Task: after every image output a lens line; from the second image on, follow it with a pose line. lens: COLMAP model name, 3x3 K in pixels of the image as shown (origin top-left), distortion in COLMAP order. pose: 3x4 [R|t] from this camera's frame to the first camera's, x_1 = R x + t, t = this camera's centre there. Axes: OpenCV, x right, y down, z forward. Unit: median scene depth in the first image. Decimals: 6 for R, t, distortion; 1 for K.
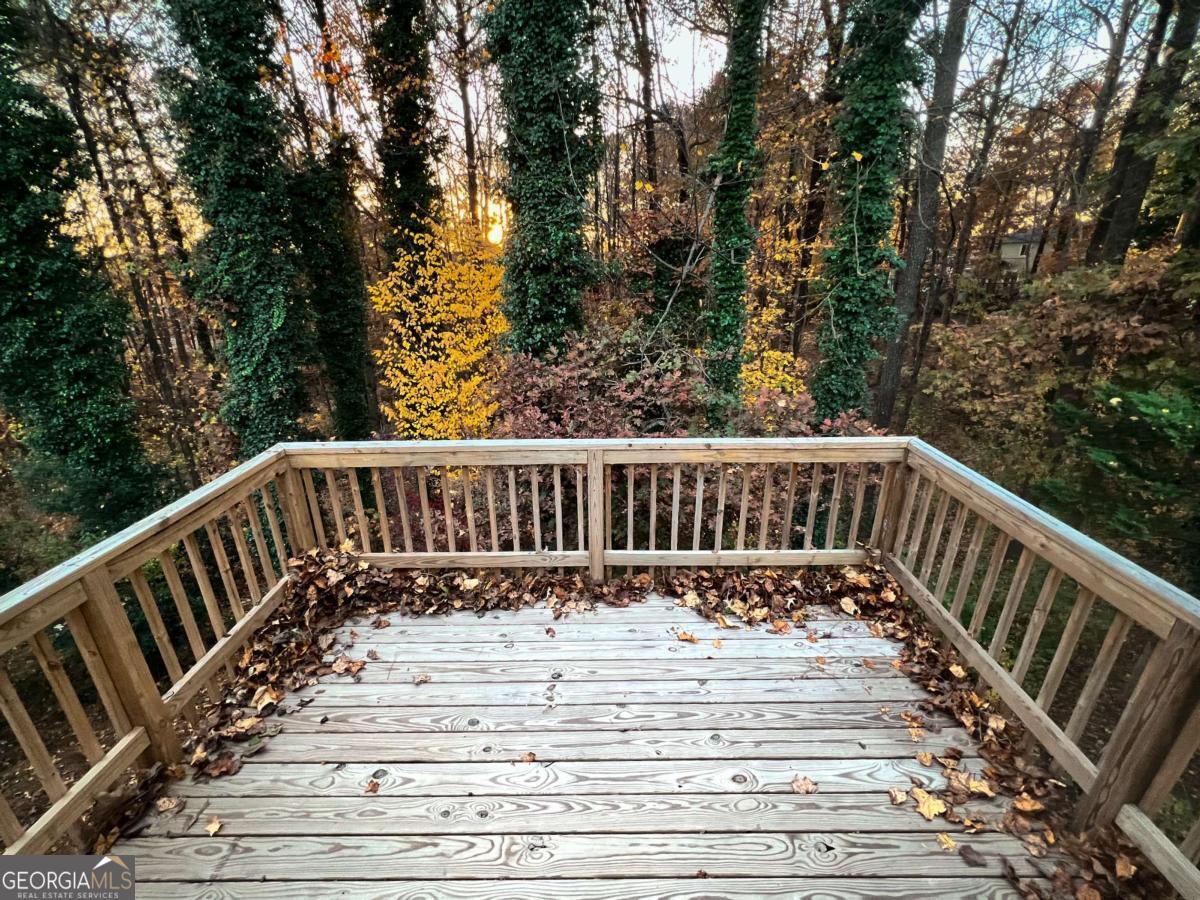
lens RADIAL K [[477.5, 0, 599.2], [0, 477.5, 452.7], [0, 0, 1]] dist [-0.000238, 0.000751]
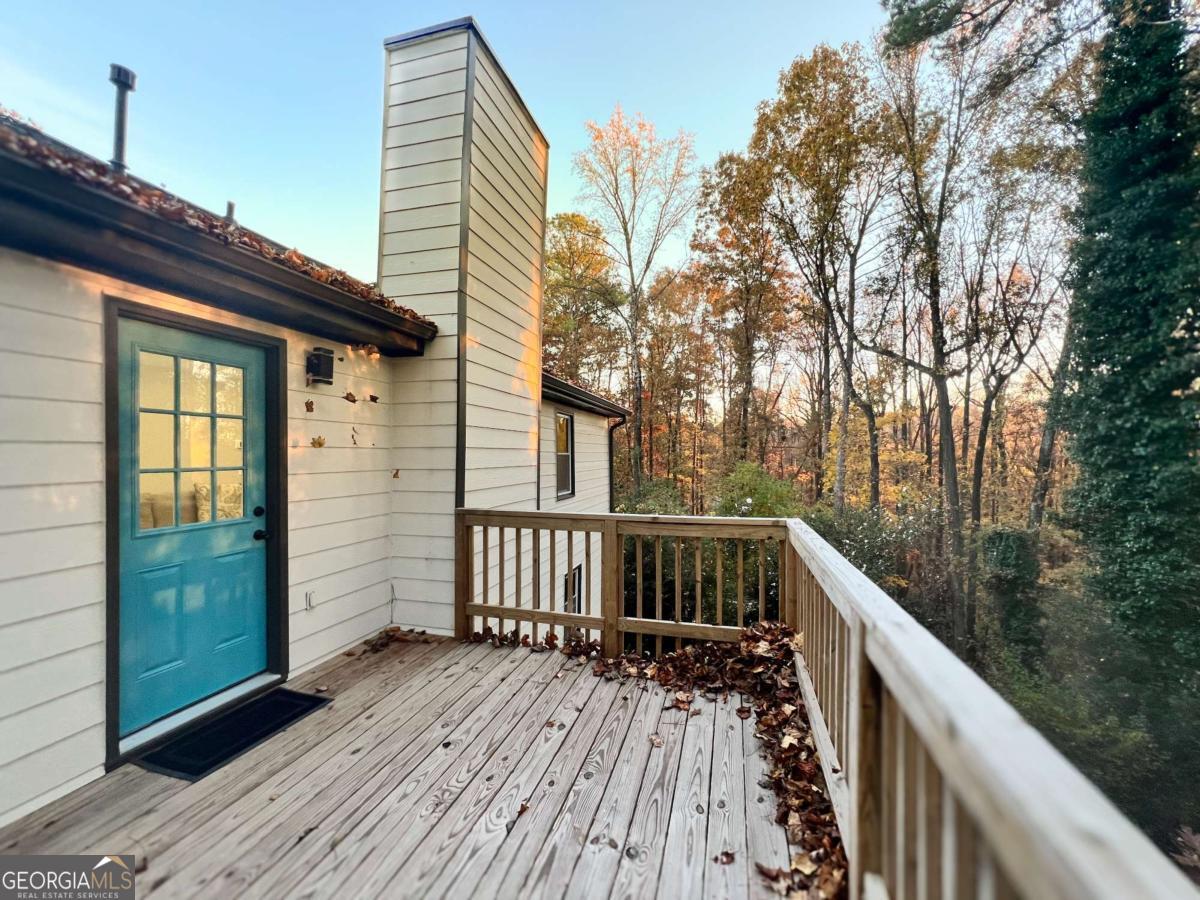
lens RADIAL K [[467.6, 0, 600.0], [0, 467.6, 450.0], [0, 0, 1]] dist [-0.000706, -0.000023]
pose [[-0.232947, 0.008626, -0.972451, 0.555277], [-0.341938, 0.935383, 0.090207, -0.121751], [0.910392, 0.353531, -0.214945, 0.859720]]
